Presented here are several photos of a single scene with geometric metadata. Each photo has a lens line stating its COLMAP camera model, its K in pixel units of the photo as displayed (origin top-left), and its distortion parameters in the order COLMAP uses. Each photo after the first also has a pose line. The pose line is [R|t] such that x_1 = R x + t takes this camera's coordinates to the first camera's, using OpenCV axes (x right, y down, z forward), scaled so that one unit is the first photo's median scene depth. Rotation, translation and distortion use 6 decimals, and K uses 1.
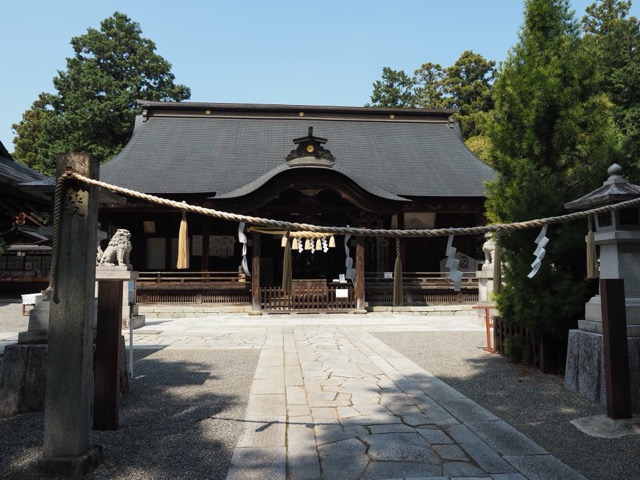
lens RADIAL K [[467.0, 0, 318.7], [0, 467.0, 241.2], [0, 0, 1]] dist [-0.003737, 0.000864]
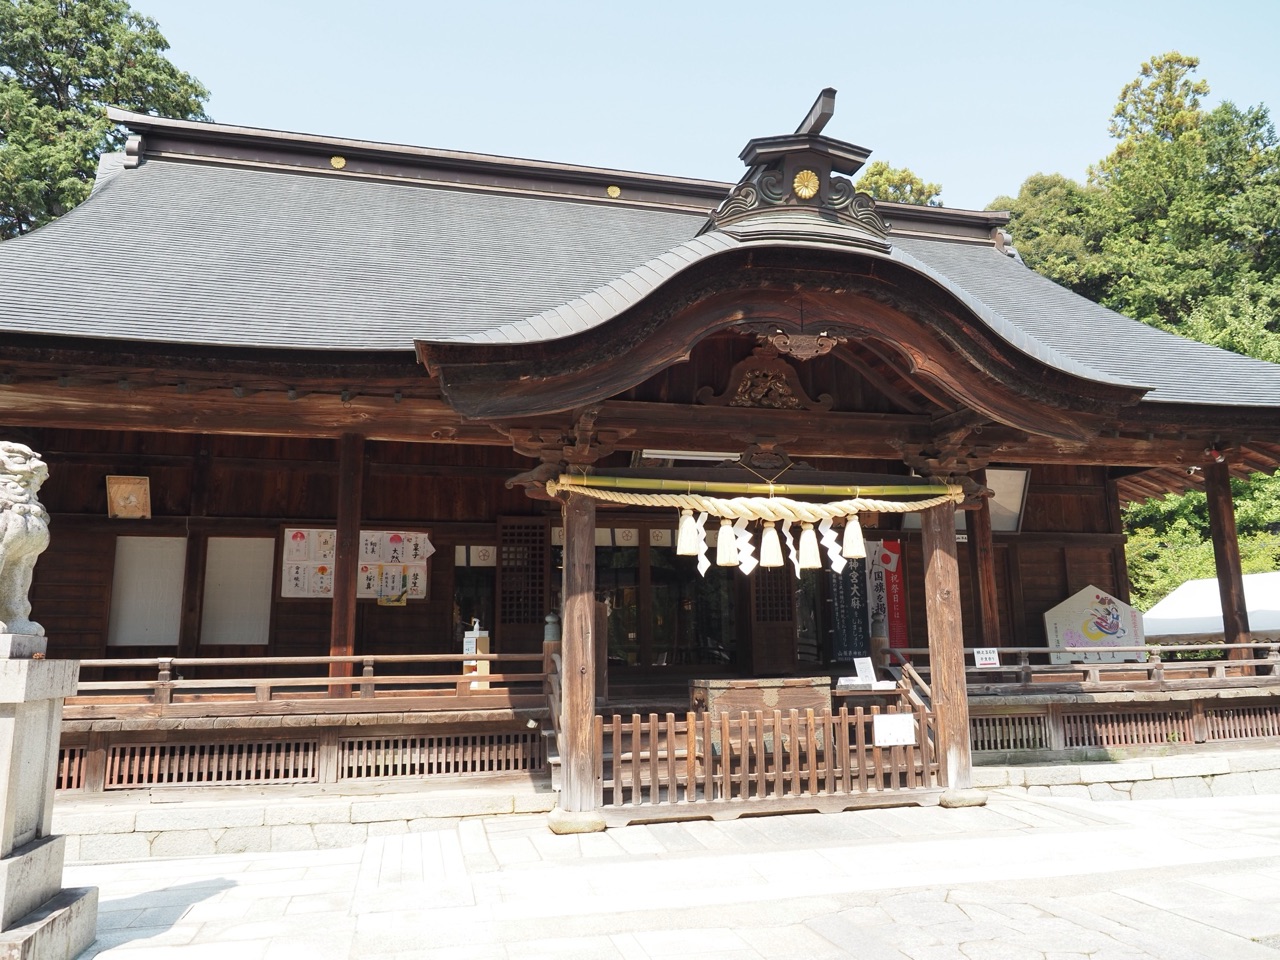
lens RADIAL K [[932.1, 0, 640.0], [0, 932.1, 480.0], [0, 0, 1]] dist [-0.002951, -0.002471]
pose [[0.985709, 0.018134, 0.167475, -0.288590], [0.000661, 0.993765, -0.111496, 0.043920], [-0.168453, 0.110013, 0.979551, 0.746797]]
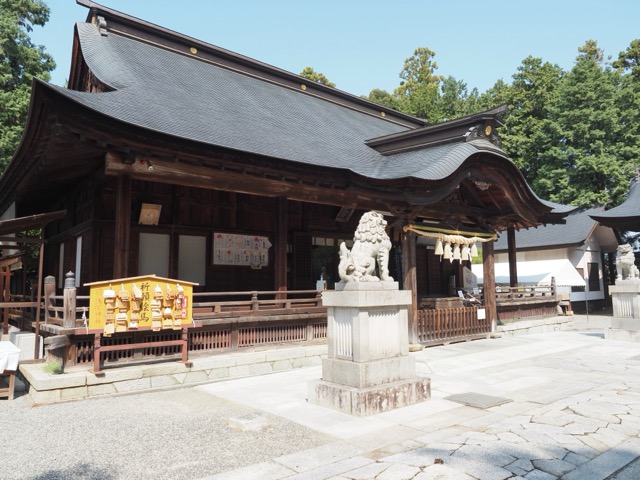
lens RADIAL K [[466.1, 0, 320.0], [0, 466.1, 240.0], [0, 0, 1]] dist [-0.002951, -0.002471]
pose [[0.814063, 0.049145, 0.578693, -1.006772], [-0.028282, 0.998586, -0.045018, 0.042273], [-0.580087, 0.020281, 0.814302, 0.774393]]
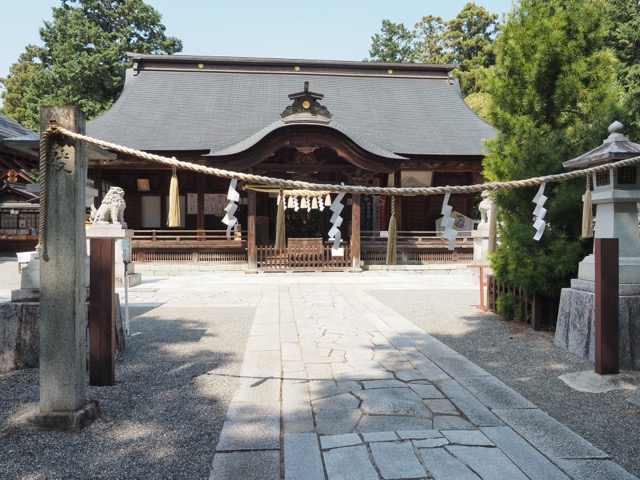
lens RADIAL K [[466.1, 0, 320.0], [0, 466.1, 240.0], [0, 0, 1]] dist [-0.002951, -0.002471]
pose [[0.999946, 0.002451, 0.010072, 0.002511], [-0.003302, 0.996342, 0.085391, 0.000951], [-0.009826, -0.085420, 0.996297, 0.007644]]
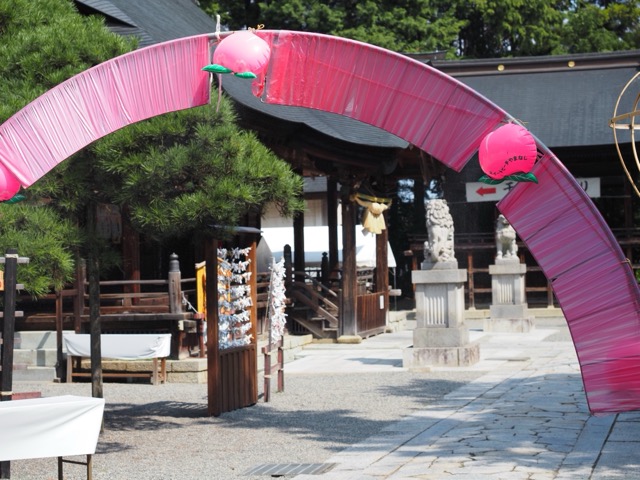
lens RADIAL K [[1493.7, 0, 320.0], [0, 1493.7, 240.0], [0, 0, 1]] dist [-0.019070, -0.256889]
pose [[0.293154, 0.007566, 0.956035, -2.754642], [-0.046283, 0.998909, 0.006287, 0.029696], [-0.954944, -0.046091, 0.293184, 0.757884]]
